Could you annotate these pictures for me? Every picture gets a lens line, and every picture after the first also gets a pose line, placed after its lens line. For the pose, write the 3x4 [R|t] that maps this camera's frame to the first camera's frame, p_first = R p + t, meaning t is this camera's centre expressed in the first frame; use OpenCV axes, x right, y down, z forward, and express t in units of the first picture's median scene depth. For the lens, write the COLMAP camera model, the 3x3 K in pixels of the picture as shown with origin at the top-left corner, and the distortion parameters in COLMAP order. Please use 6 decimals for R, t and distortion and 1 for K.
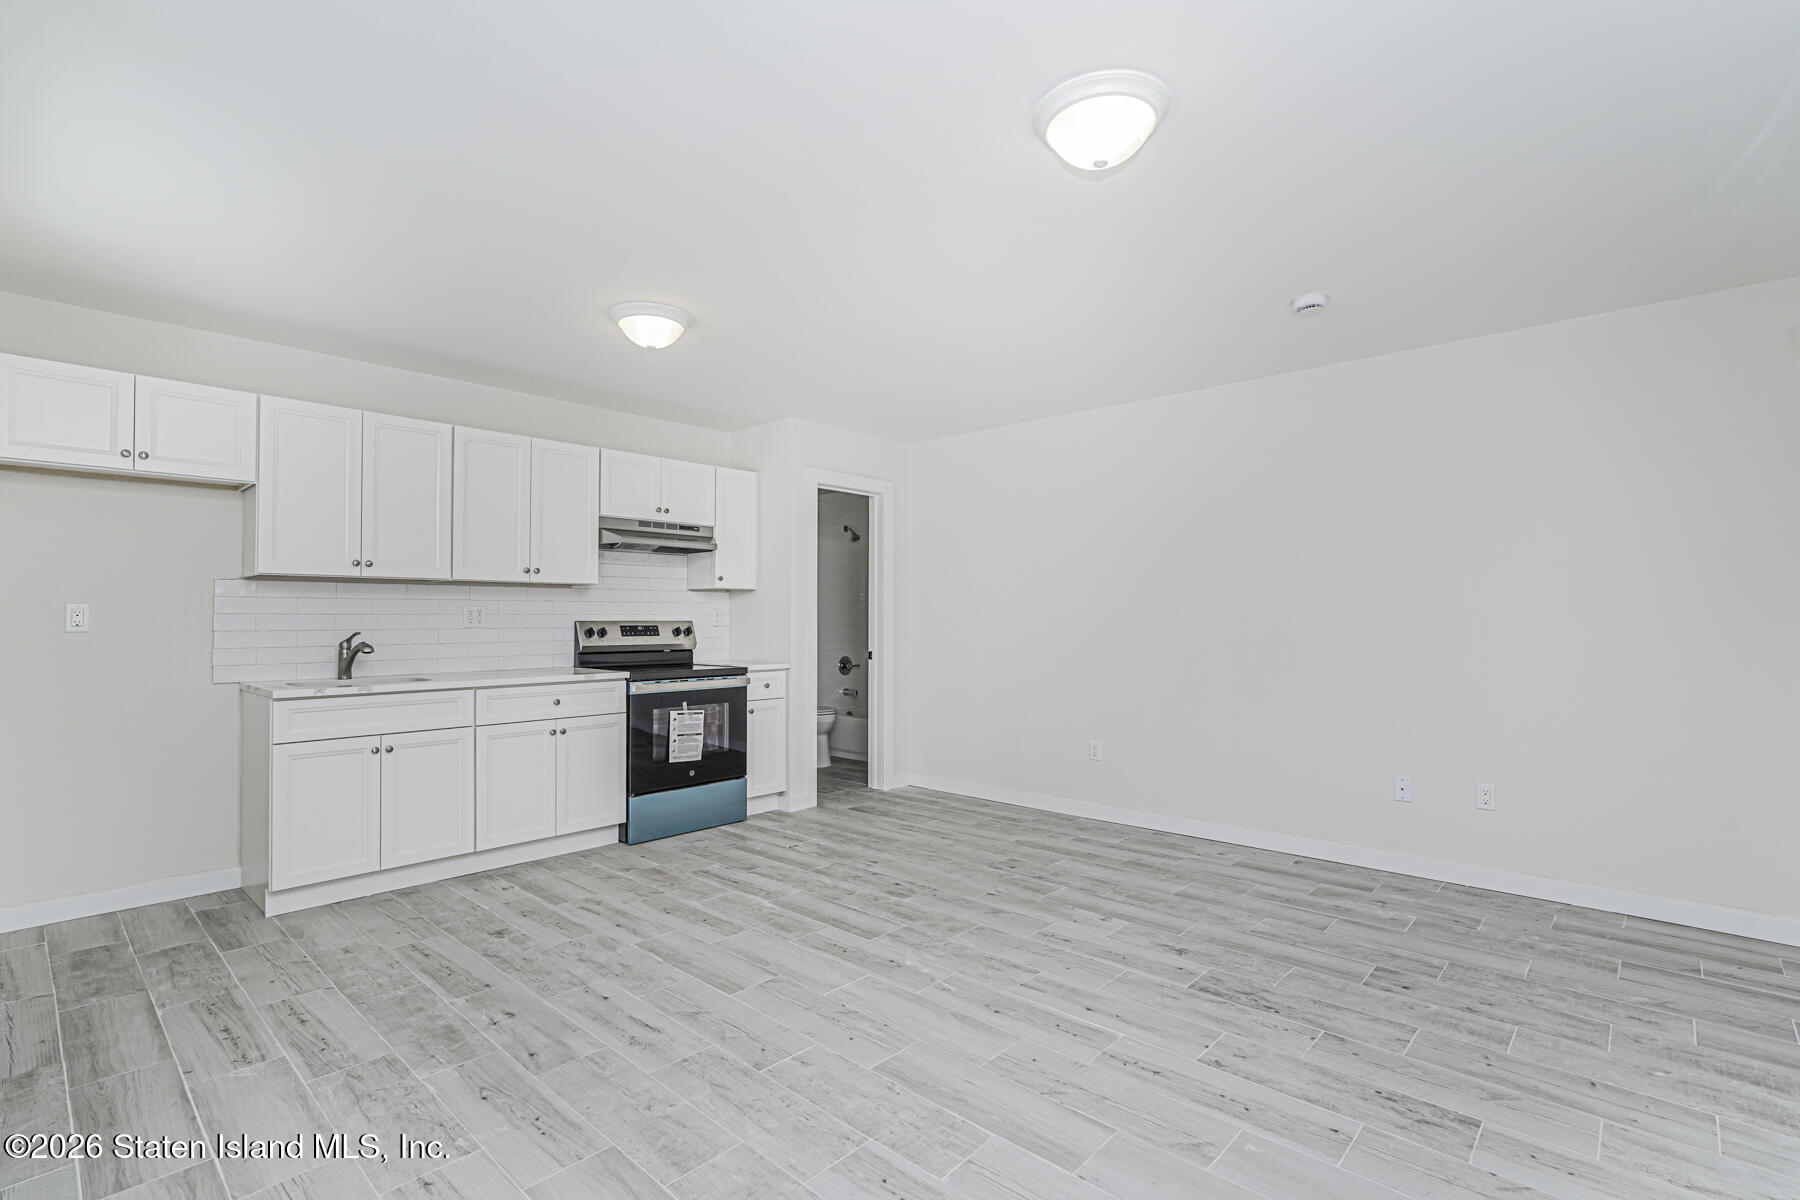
lens RADIAL K [[839.7, 0, 897.0], [0, 839.7, 605.4], [0, 0, 1]] dist [-0.005475, -0.000032]
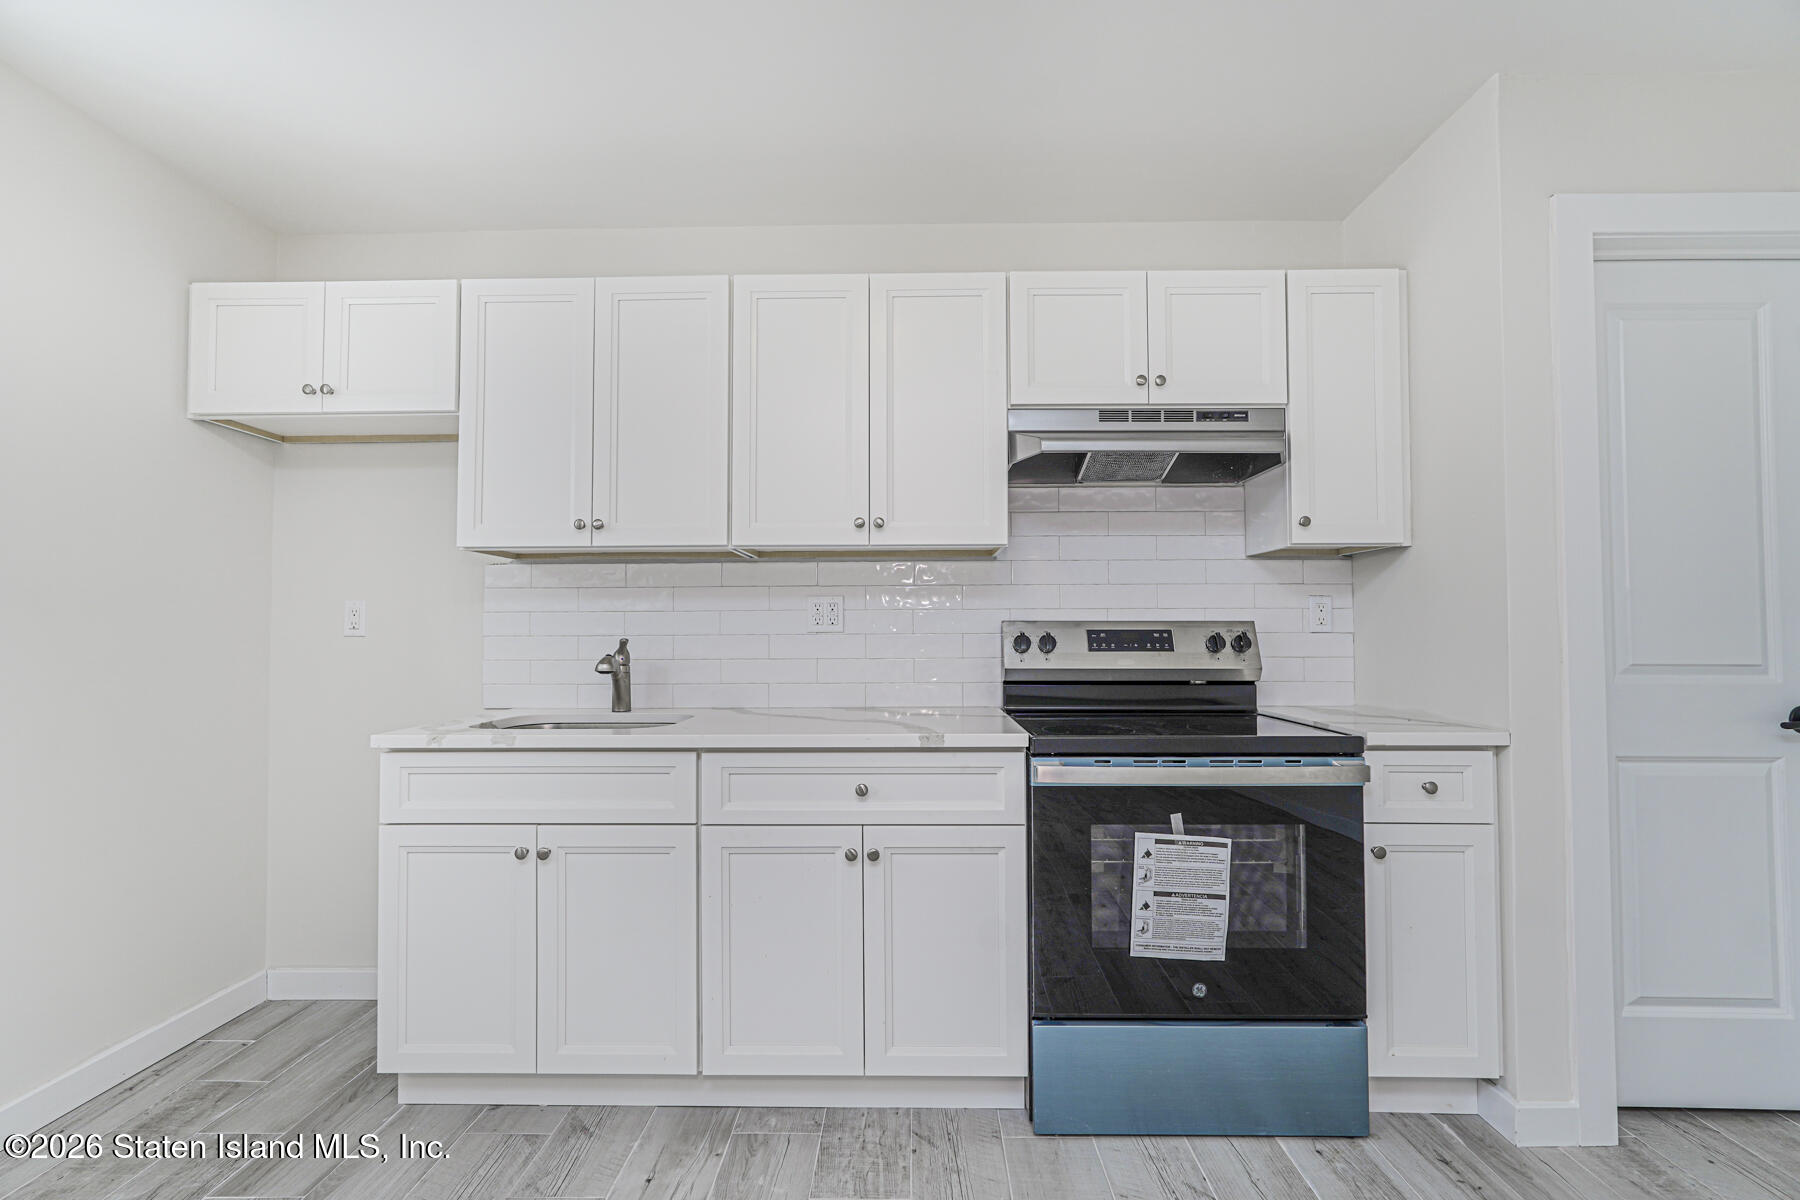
lens RADIAL K [[793.9, 0, 897.5], [0, 793.9, 612.0], [0, 0, 1]] dist [-0.014065, 0.007172]
pose [[0.665614, -0.019561, -0.746040, -0.049465], [0.014180, 0.999807, -0.013564, 0.018257], [0.746161, -0.001550, 0.665763, 0.607895]]
